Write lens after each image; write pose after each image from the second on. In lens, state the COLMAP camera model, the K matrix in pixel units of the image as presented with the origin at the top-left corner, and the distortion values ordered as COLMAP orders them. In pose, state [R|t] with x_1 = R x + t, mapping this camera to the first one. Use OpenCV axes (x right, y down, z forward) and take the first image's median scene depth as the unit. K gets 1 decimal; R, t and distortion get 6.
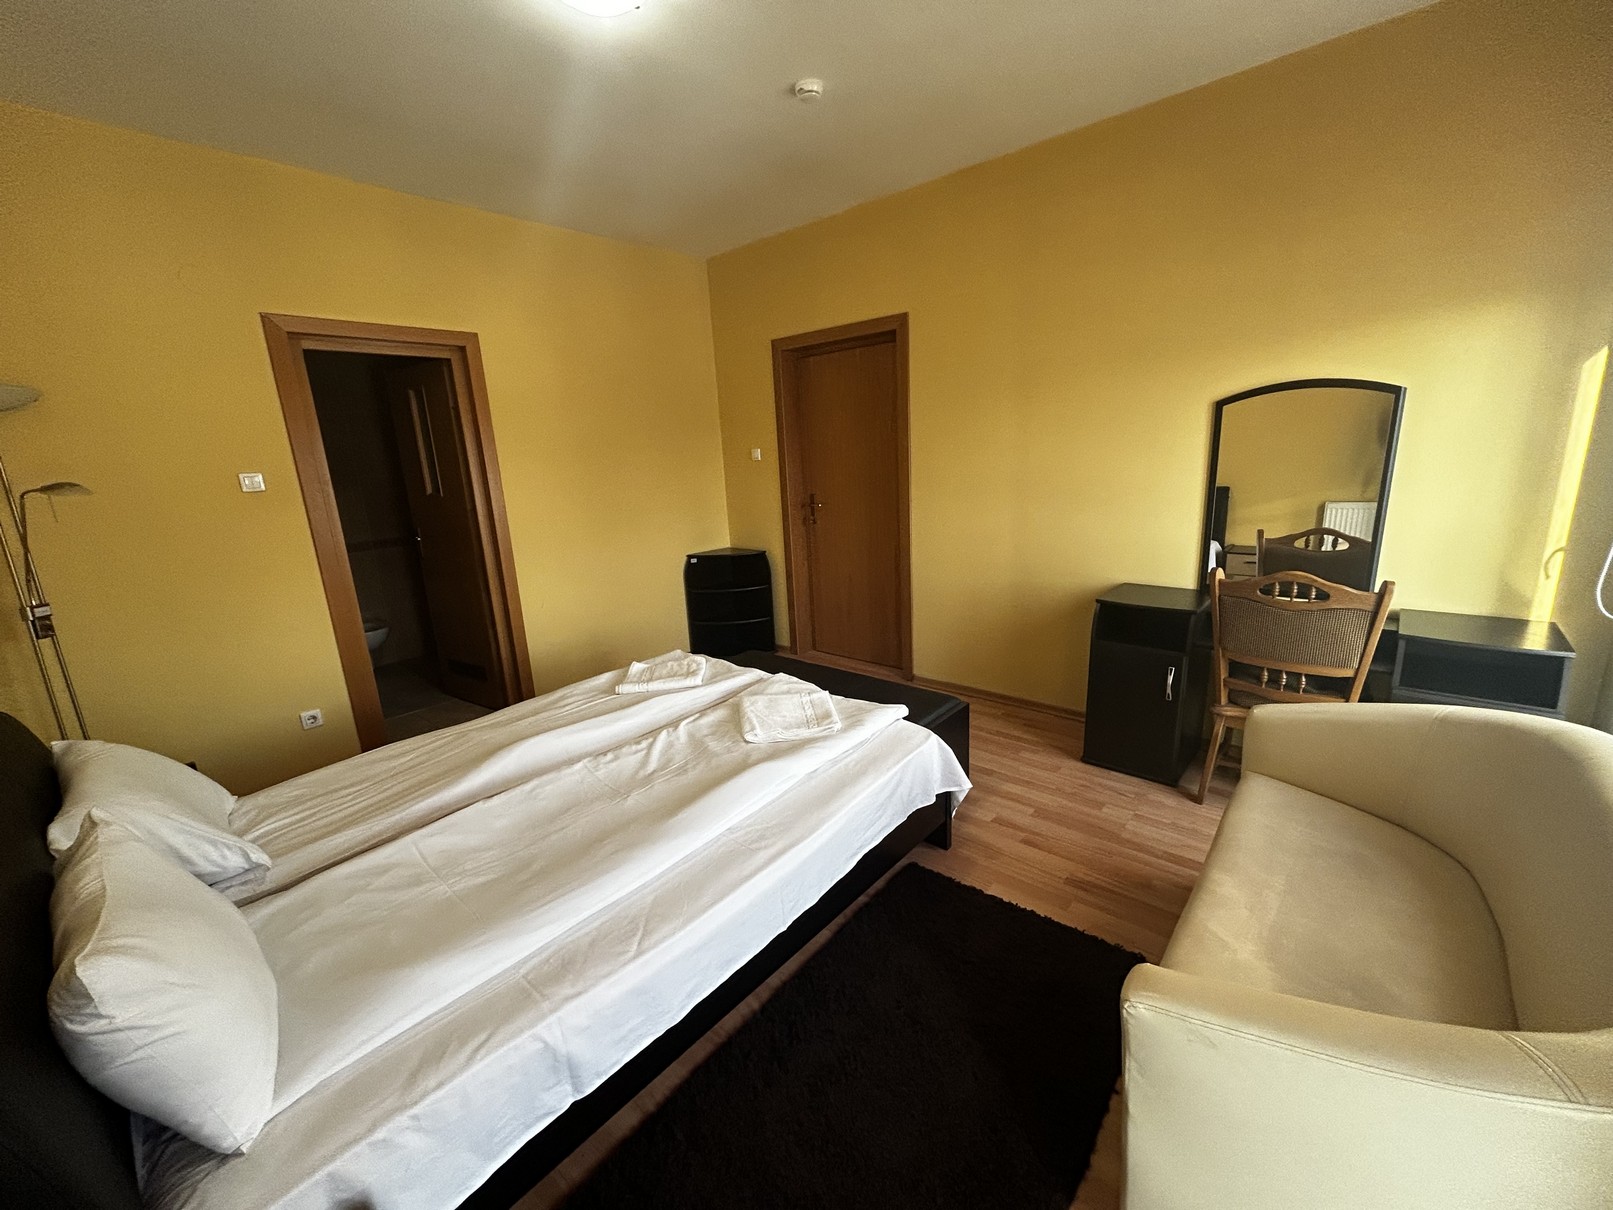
lens RADIAL K [[648.6, 0, 812.2], [0, 648.6, 607.5], [0, 0, 1]] dist [0.000414, 0.000283]
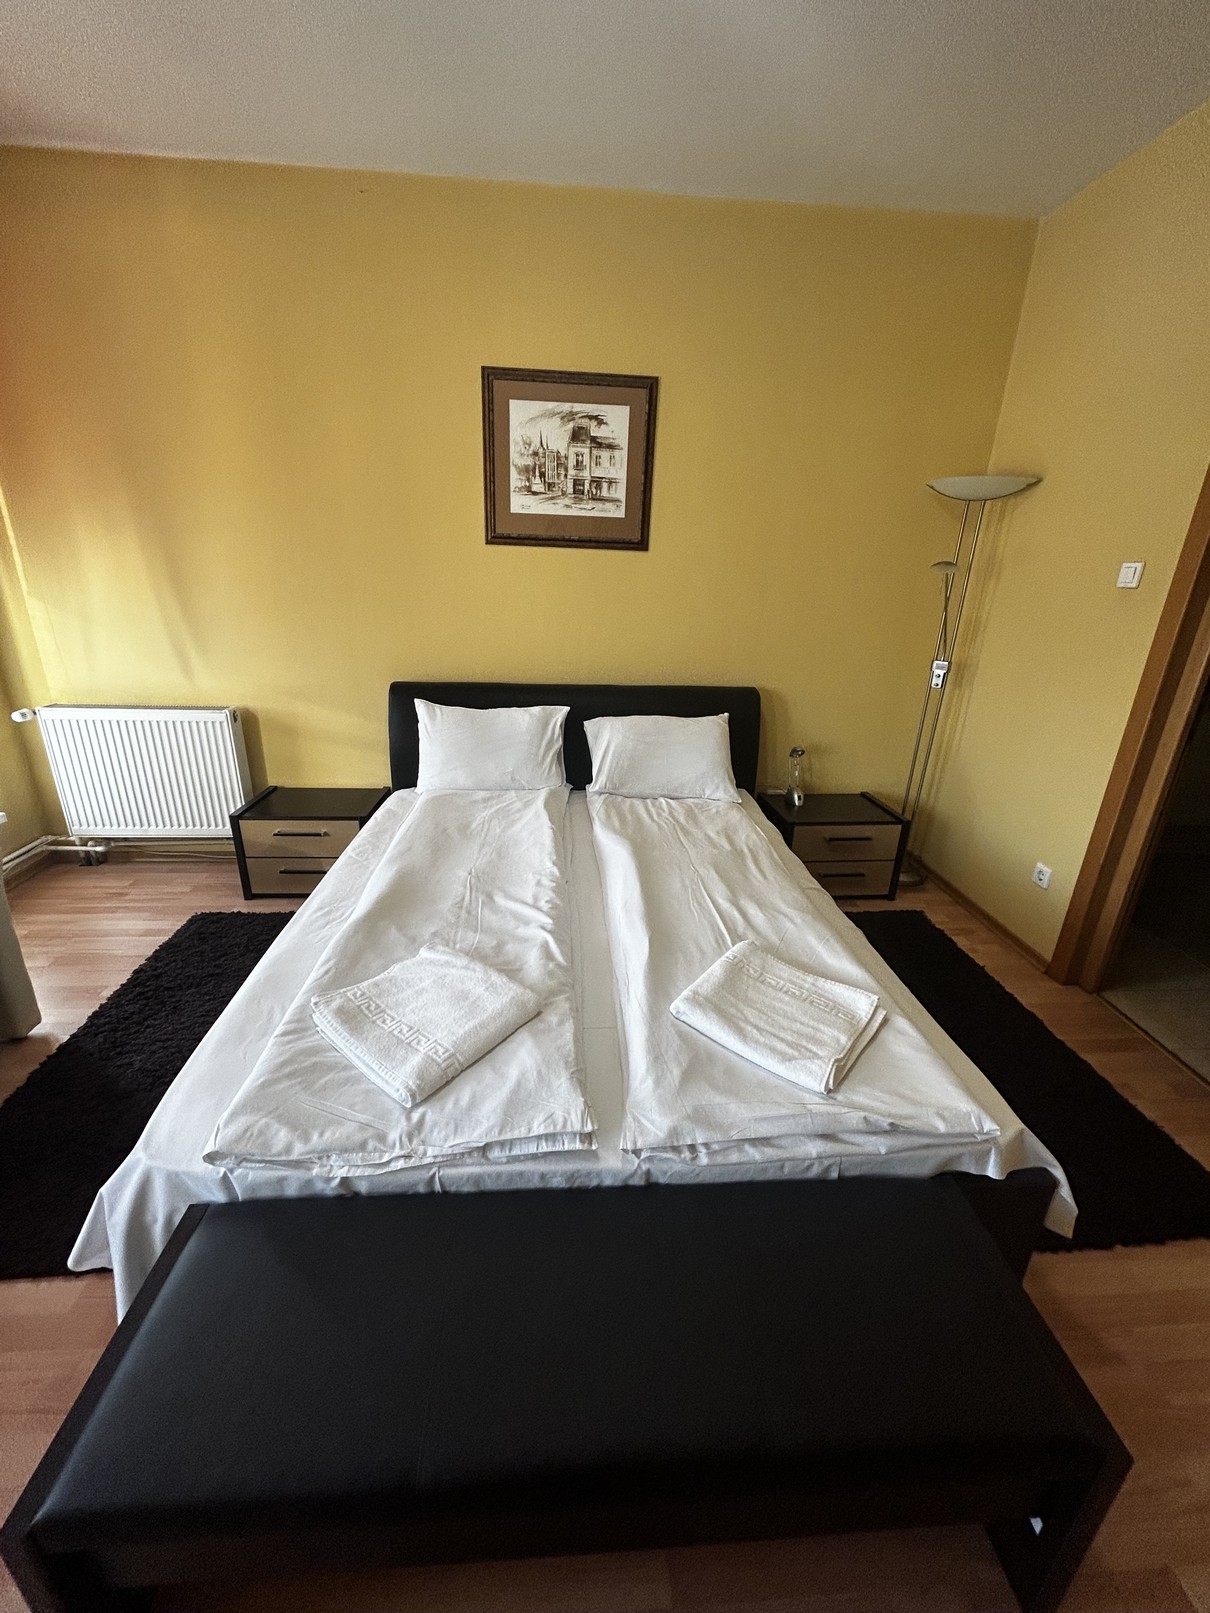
lens RADIAL K [[648.6, 0, 605.0], [0, 648.6, 806.5], [0, 0, 1]] dist [0.000414, 0.000283]
pose [[-0.706252, 0.279179, -0.650590, 0.198979], [-0.155731, 0.835192, 0.527449, -0.350420], [0.690620, 0.473829, -0.546379, 1.411283]]
